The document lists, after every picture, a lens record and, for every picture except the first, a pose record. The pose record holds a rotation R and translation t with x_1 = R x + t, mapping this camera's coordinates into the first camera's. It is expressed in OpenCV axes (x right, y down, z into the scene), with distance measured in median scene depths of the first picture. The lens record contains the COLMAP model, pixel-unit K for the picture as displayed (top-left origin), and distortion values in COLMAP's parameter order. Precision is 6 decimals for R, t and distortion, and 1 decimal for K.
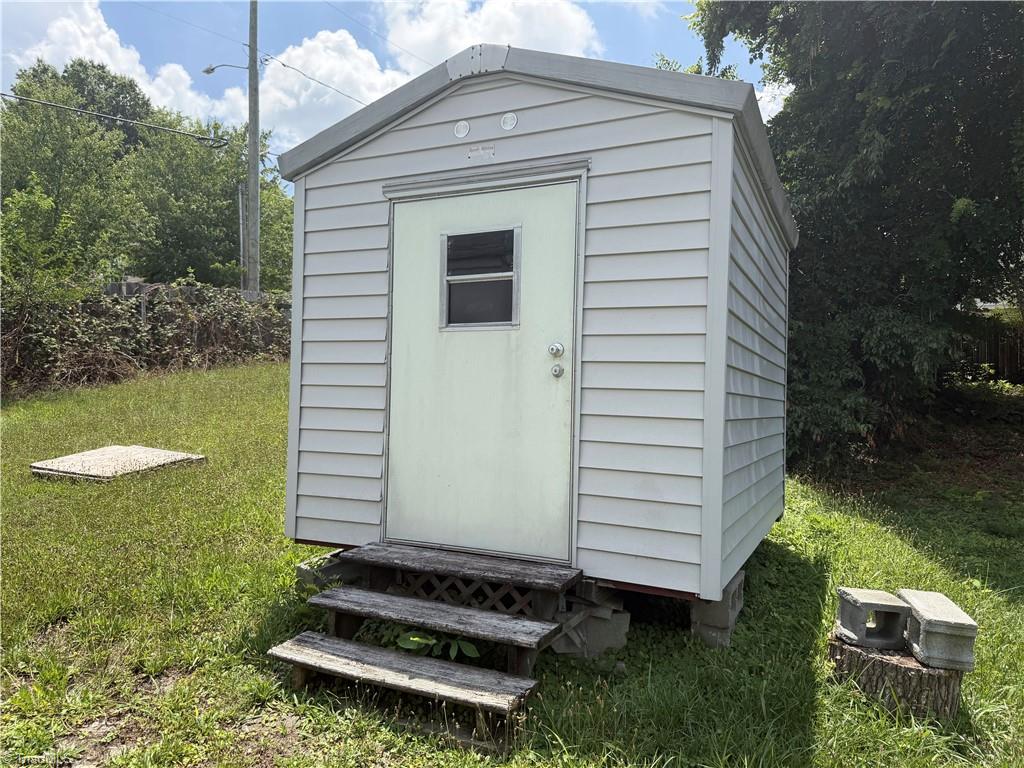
lens RADIAL K [[705.3, 0, 510.3], [0, 705.3, 389.2], [0, 0, 1]] dist [0.069359, -0.095003]
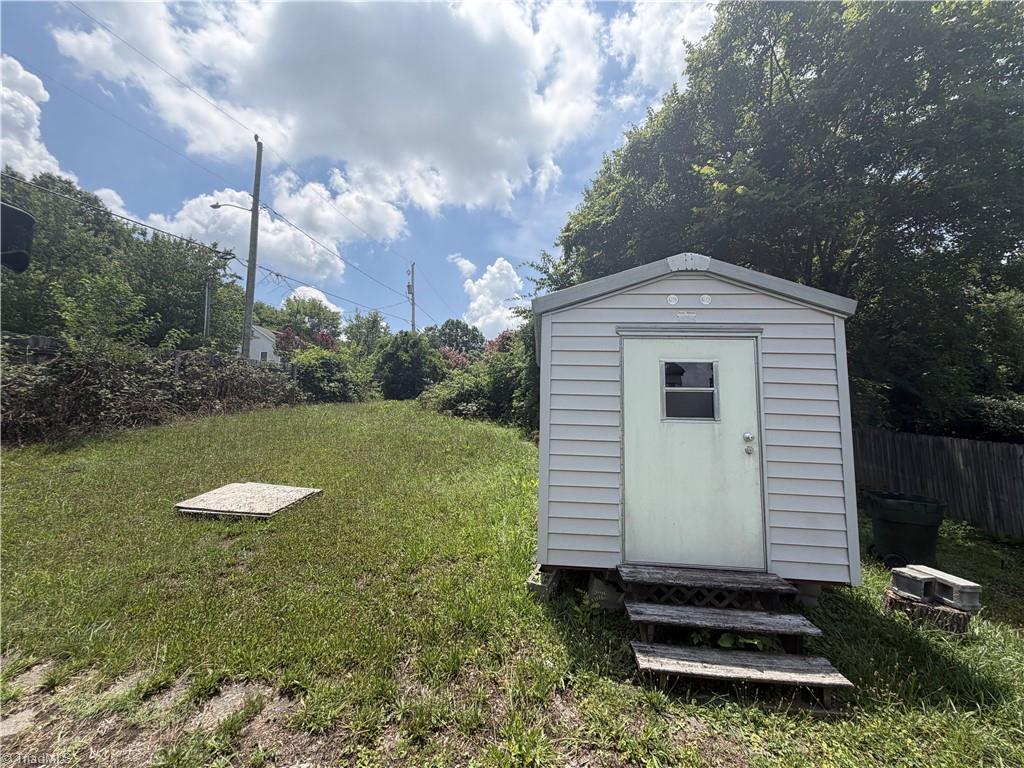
lens RADIAL K [[406.7, 0, 508.8], [0, 406.7, 382.1], [0, 0, 1]] dist [-0.003017, -0.000239]
pose [[0.937643, 0.045895, 0.344555, -0.774207], [-0.012471, 0.995049, -0.098604, -0.081652], [-0.347375, 0.088158, 0.933573, 0.283641]]
